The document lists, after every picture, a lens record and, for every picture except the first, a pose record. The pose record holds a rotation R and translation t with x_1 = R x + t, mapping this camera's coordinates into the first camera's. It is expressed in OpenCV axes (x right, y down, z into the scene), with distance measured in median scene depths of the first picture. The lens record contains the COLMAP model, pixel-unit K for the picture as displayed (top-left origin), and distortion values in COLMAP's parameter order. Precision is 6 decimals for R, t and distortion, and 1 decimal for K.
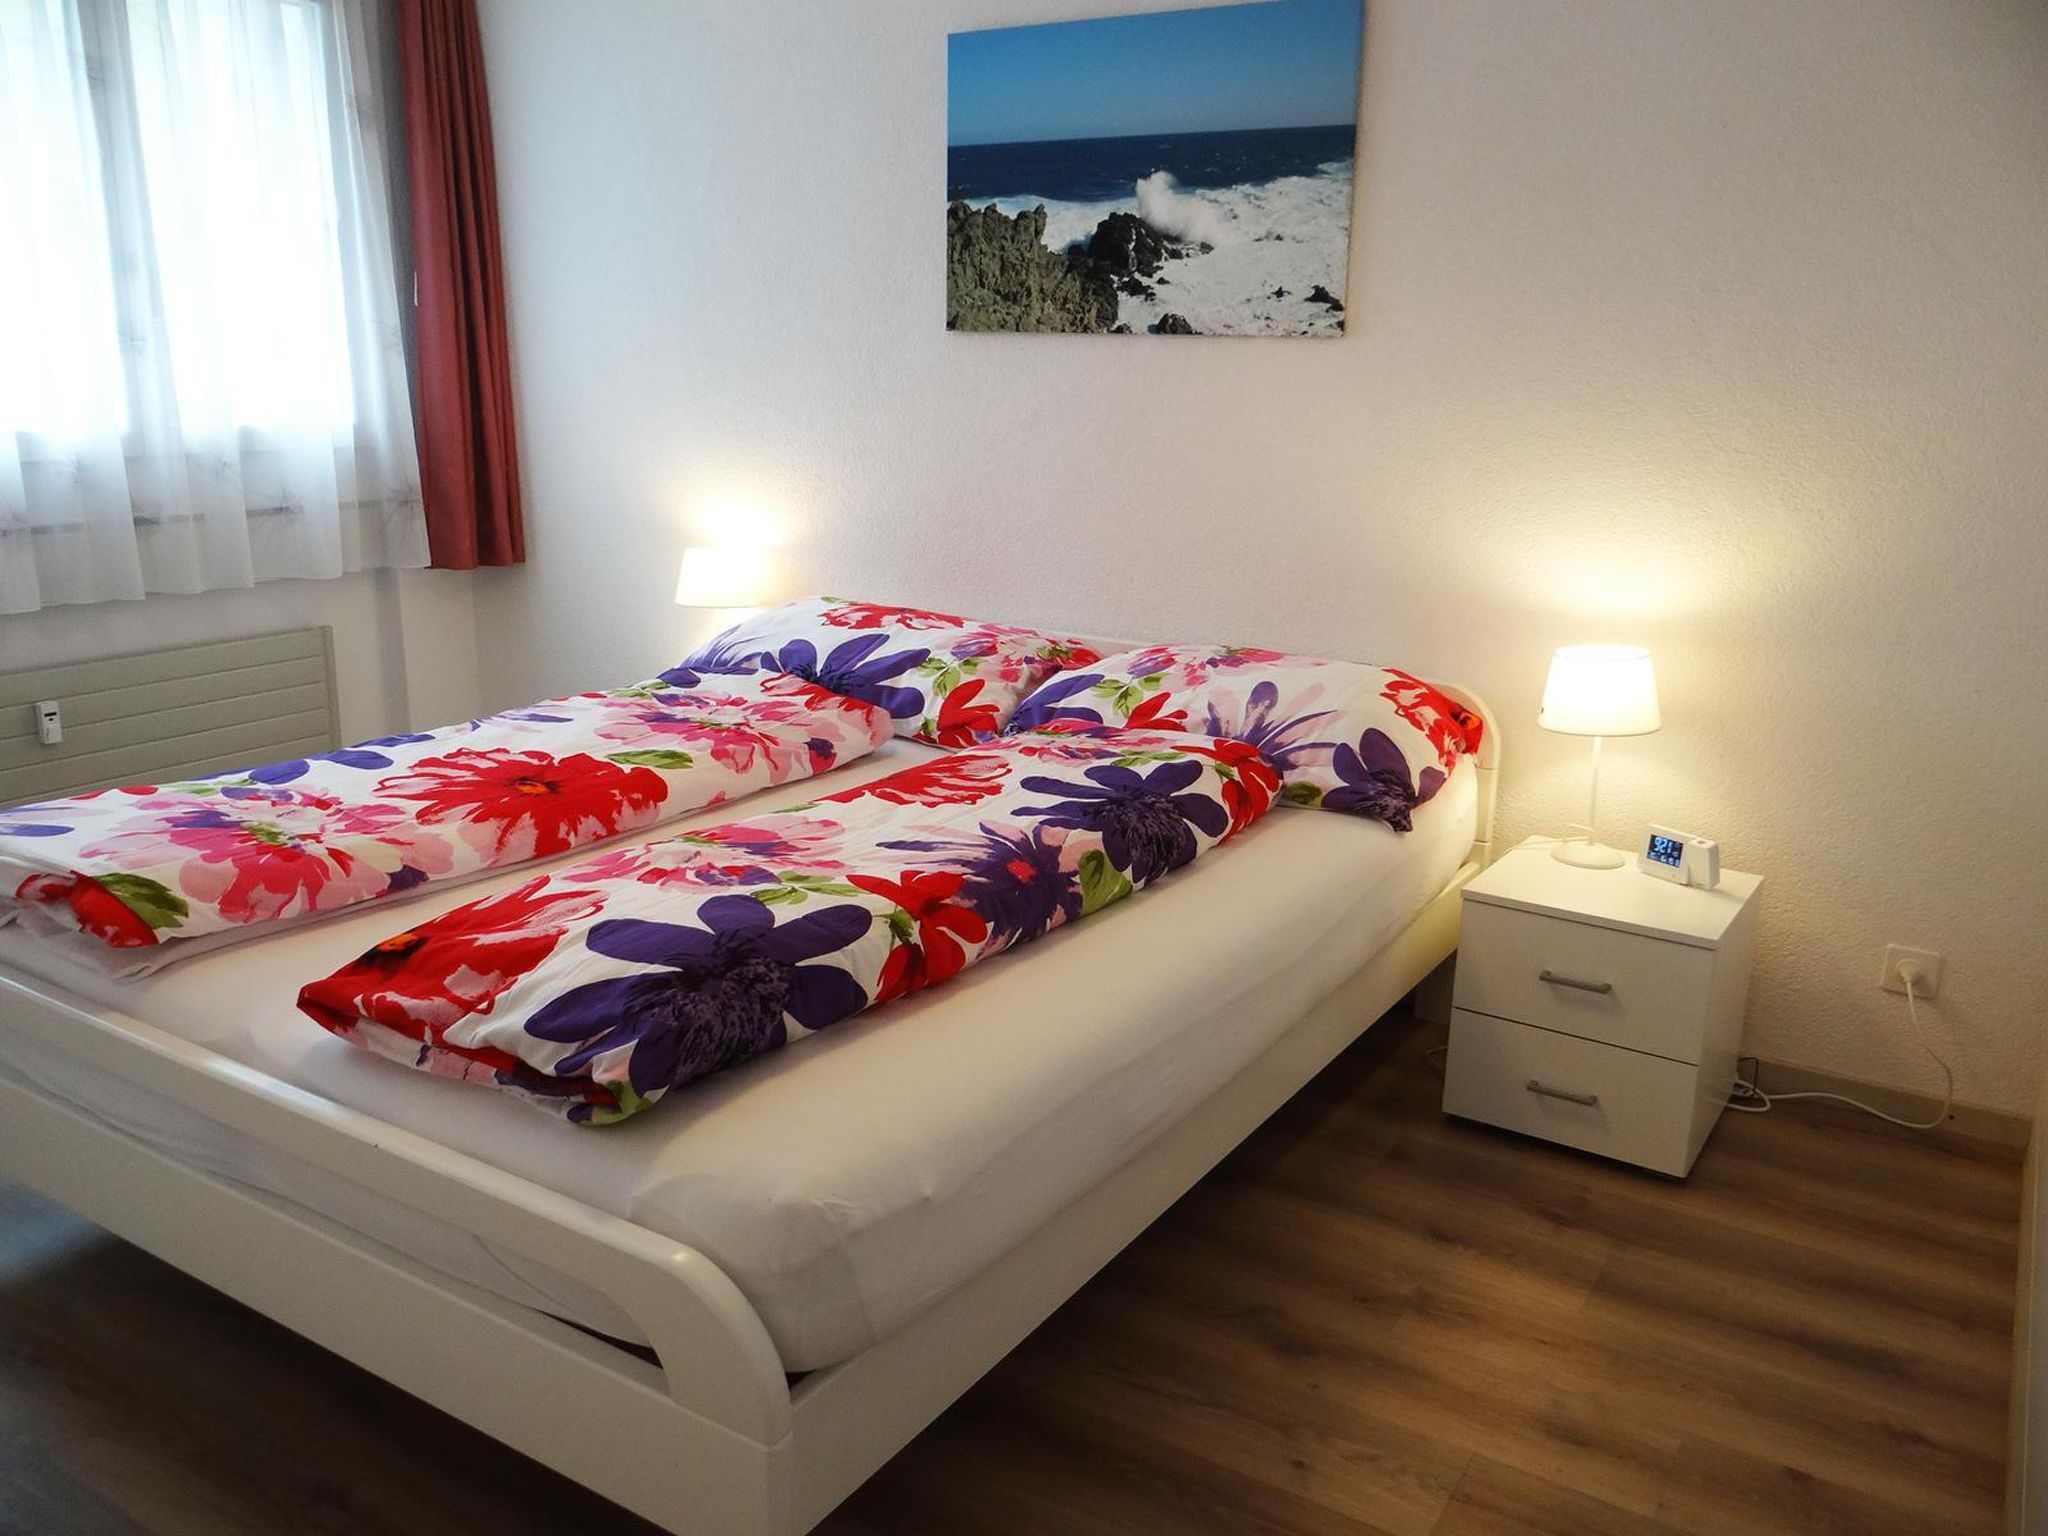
lens RADIAL K [[1614.7, 0, 1016.5], [0, 1614.7, 778.5], [0, 0, 1]] dist [-0.016475, 0.010304]
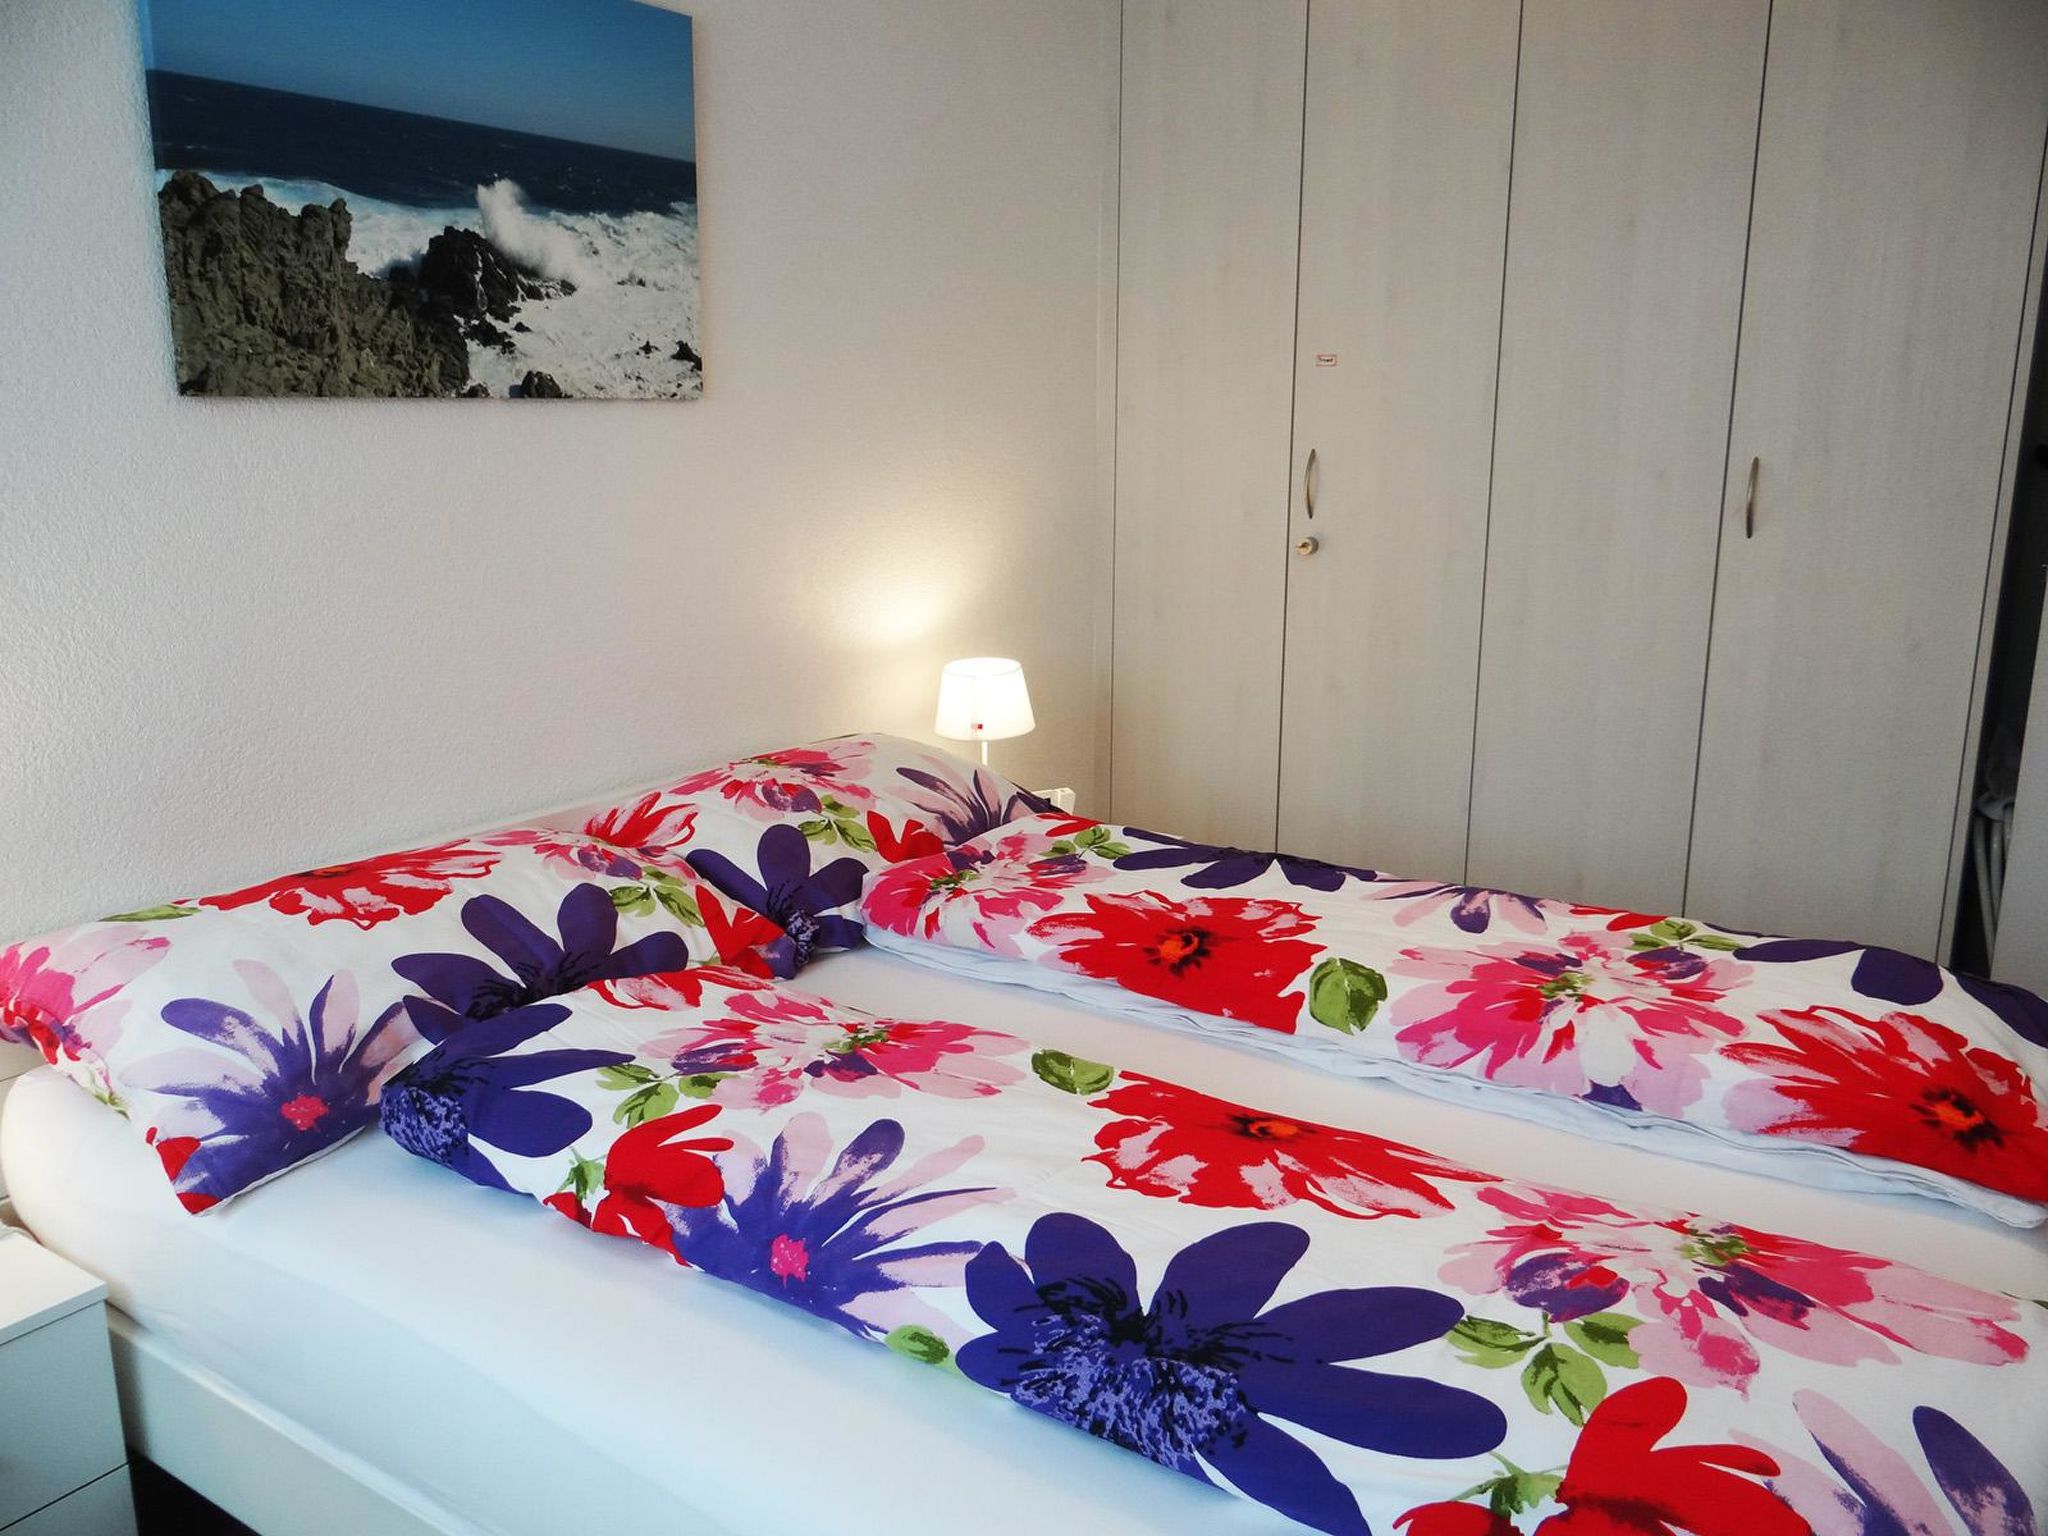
lens RADIAL K [[1614.7, 0, 1015.2], [0, 1614.7, 761.7], [0, 0, 1]] dist [-0.016475, 0.010304]
pose [[0.030793, -0.232410, 0.972130, -0.664353], [0.257664, 0.941565, 0.216941, -0.221253], [-0.965744, 0.243803, 0.088878, 0.758619]]
